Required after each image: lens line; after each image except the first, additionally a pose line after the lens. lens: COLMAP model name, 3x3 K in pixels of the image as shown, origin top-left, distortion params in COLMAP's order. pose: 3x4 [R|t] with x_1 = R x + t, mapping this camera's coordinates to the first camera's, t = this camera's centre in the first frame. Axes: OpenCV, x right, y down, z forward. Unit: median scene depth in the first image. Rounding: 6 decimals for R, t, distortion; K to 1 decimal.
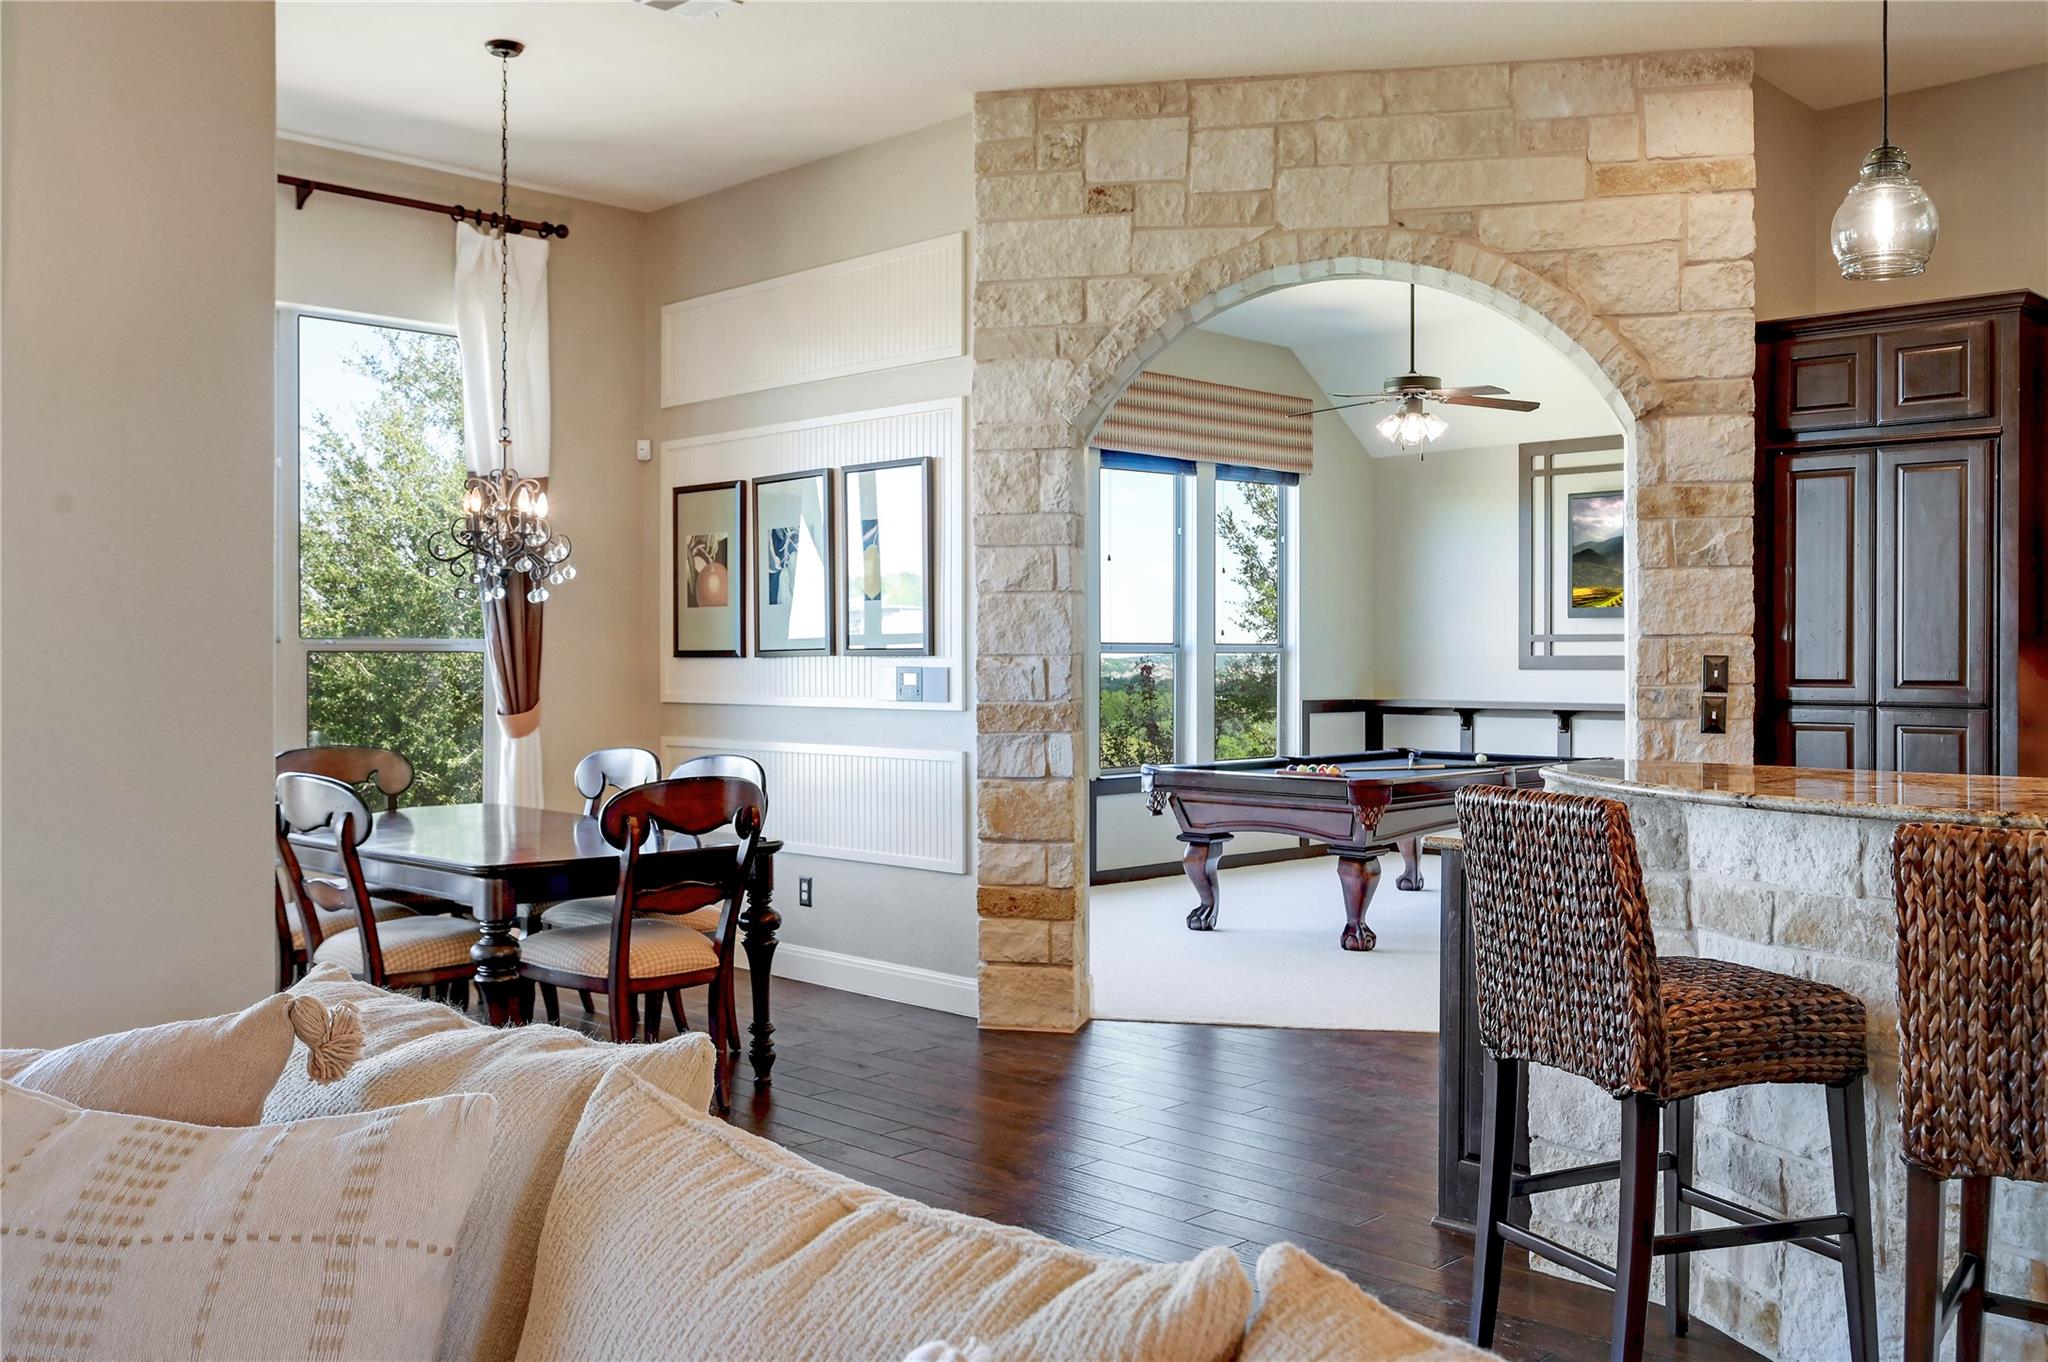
lens RADIAL K [[1778.3, 0, 1027.3], [0, 1778.3, 656.9], [0, 0, 1]] dist [0.000608, -0.006788]
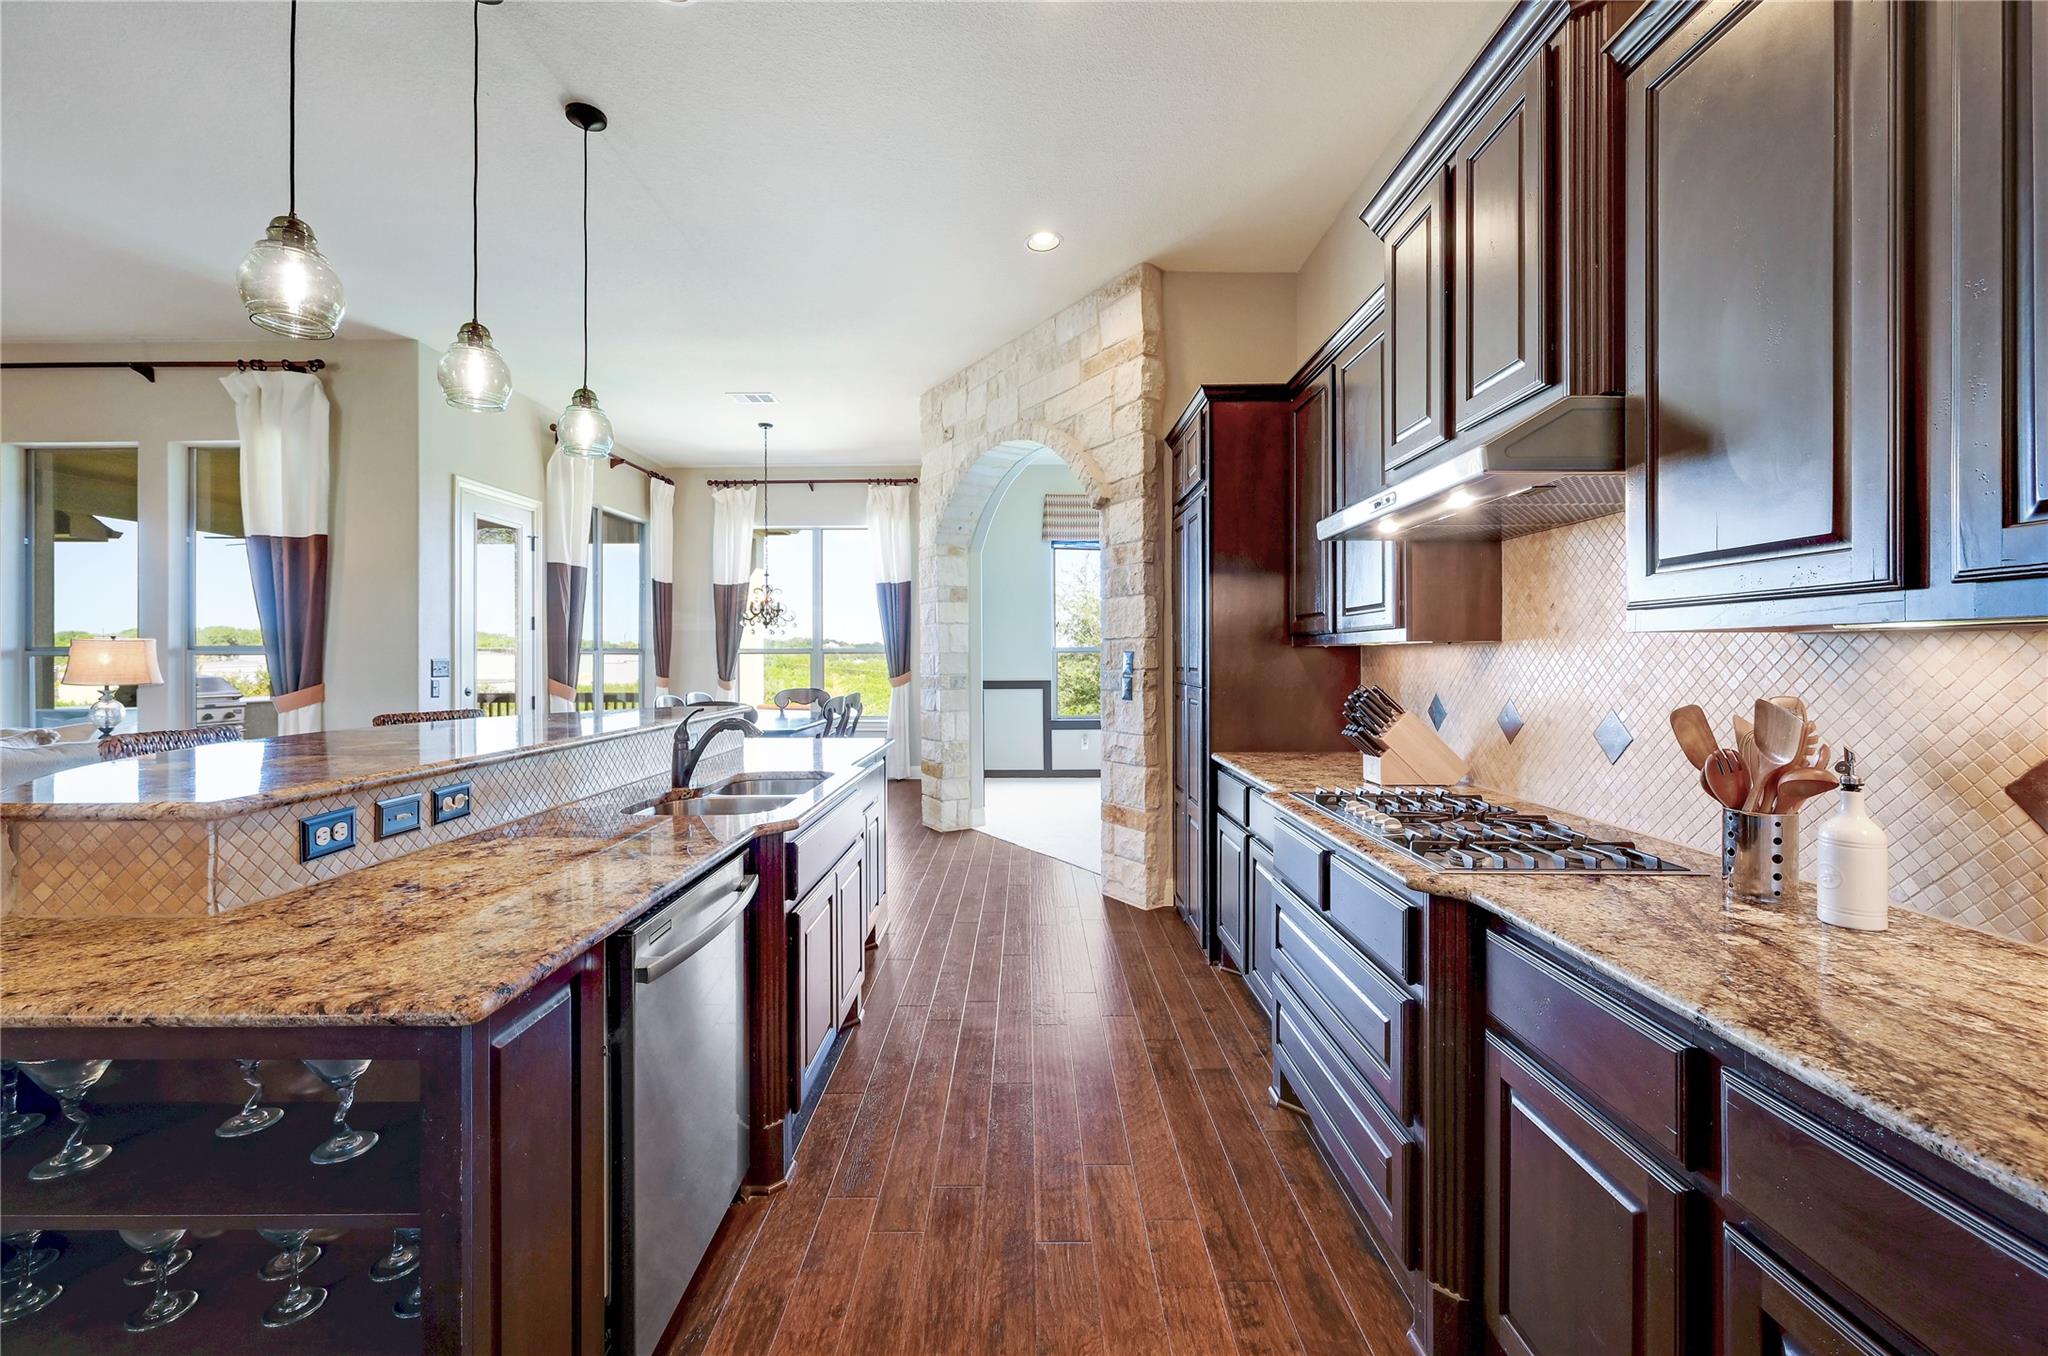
lens RADIAL K [[821.1, 0, 1023.4], [0, 821.1, 656.6], [0, 0, 1]] dist [-0.002608, 0.001281]
pose [[0.696588, -0.002819, -0.717466, 0.805579], [0.005409, 0.999984, 0.001323, 0.002127], [0.717451, -0.004803, 0.696593, 0.397569]]
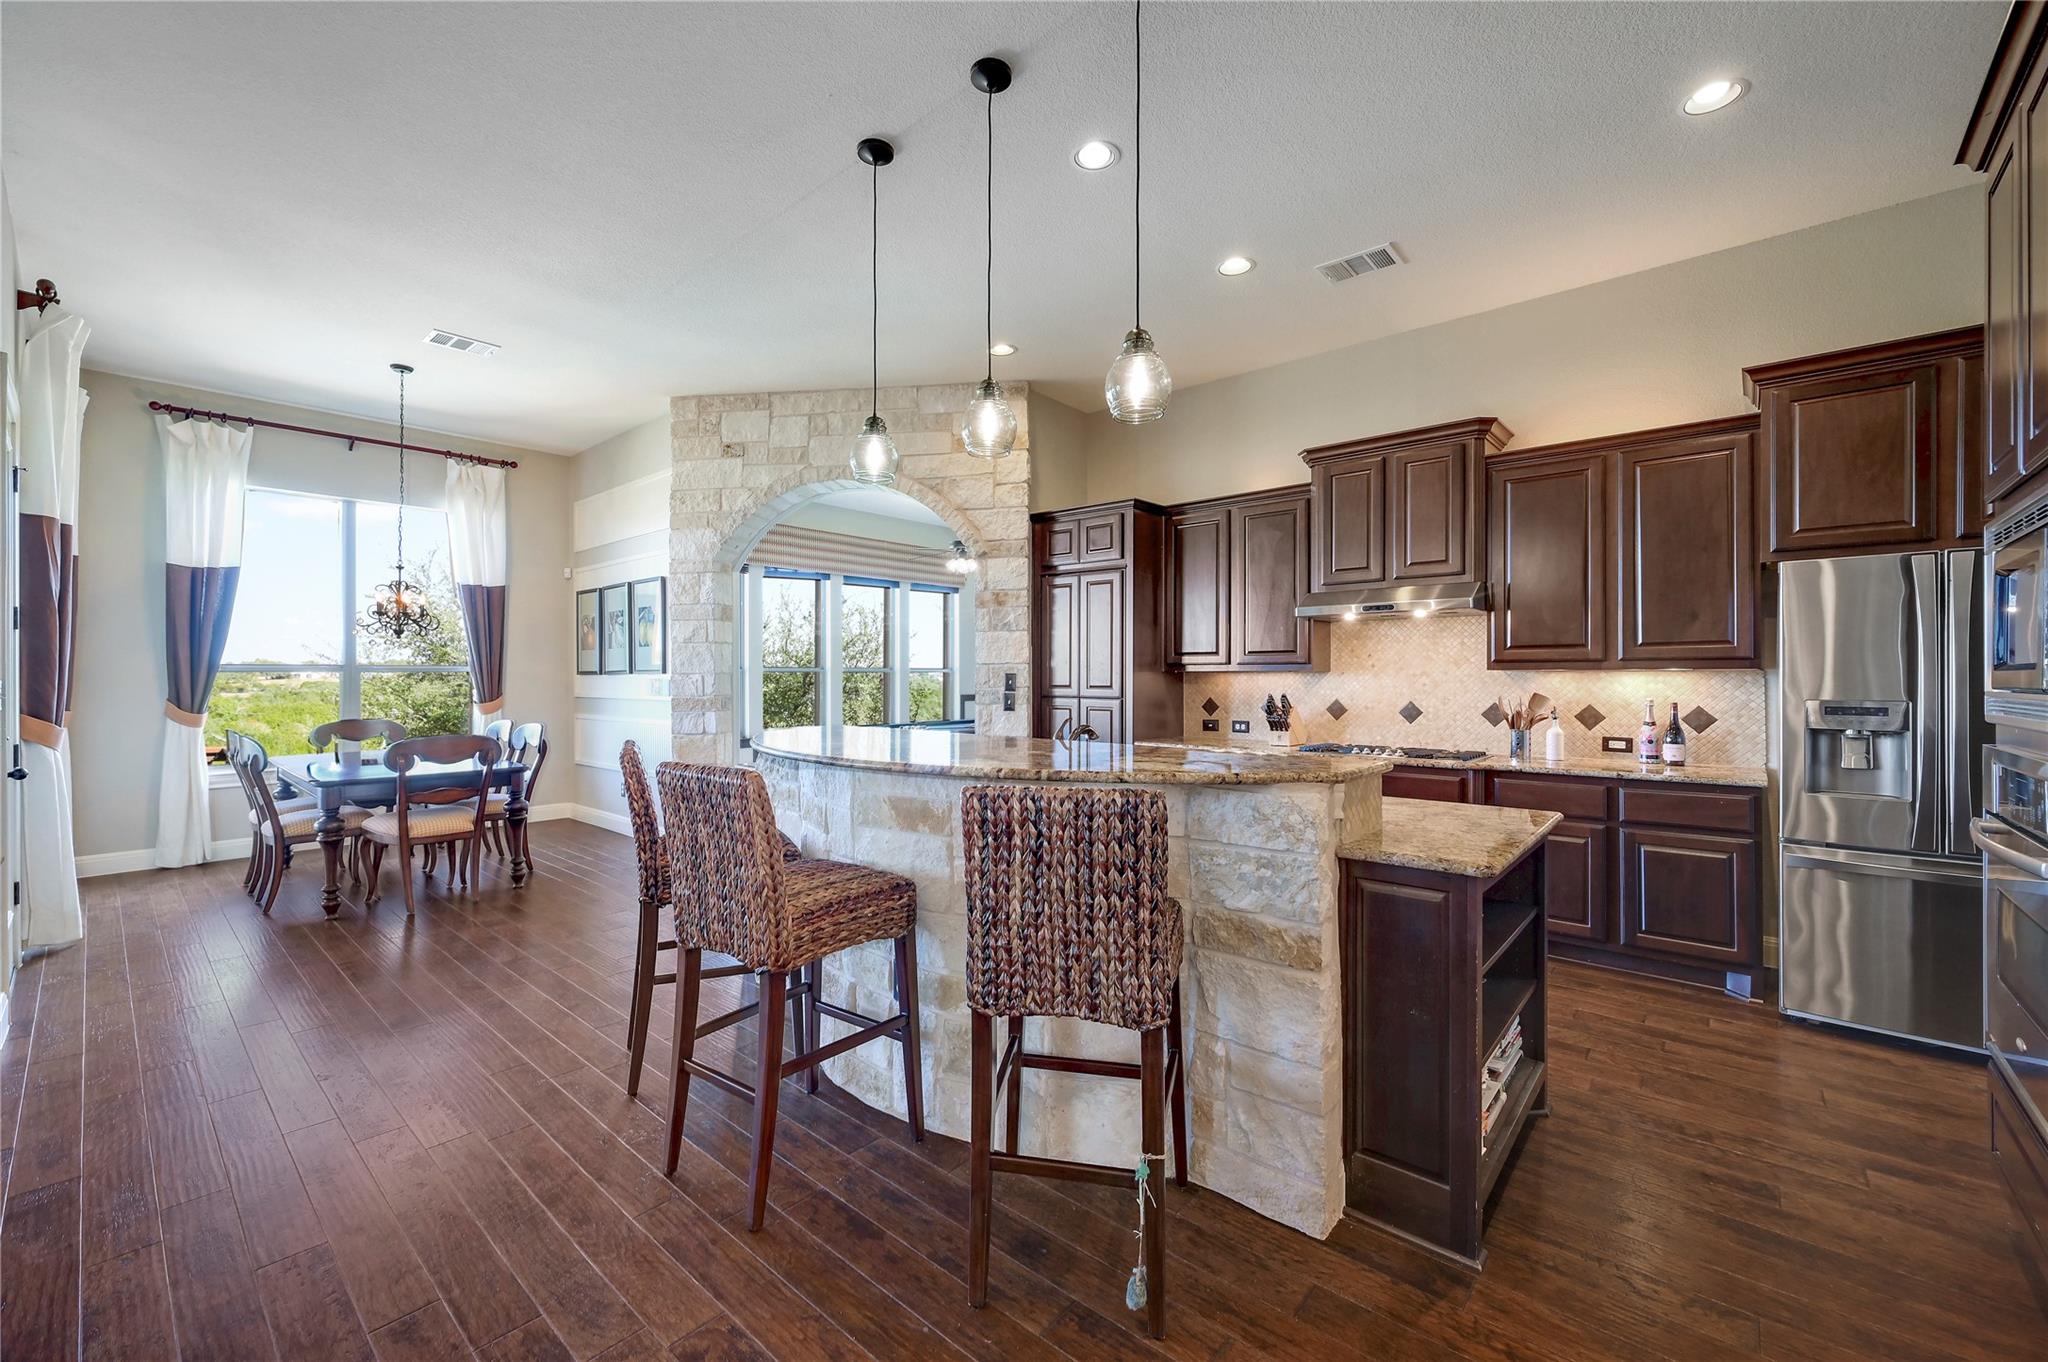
lens RADIAL K [[821.1, 0, 1018.1], [0, 821.1, 672.5], [0, 0, 1]] dist [-0.002608, 0.001281]
pose [[0.998475, -0.000405, 0.055199, 0.325303], [0.000492, 0.999999, -0.001555, -0.000315], [-0.055198, 0.001580, 0.998474, 0.041541]]
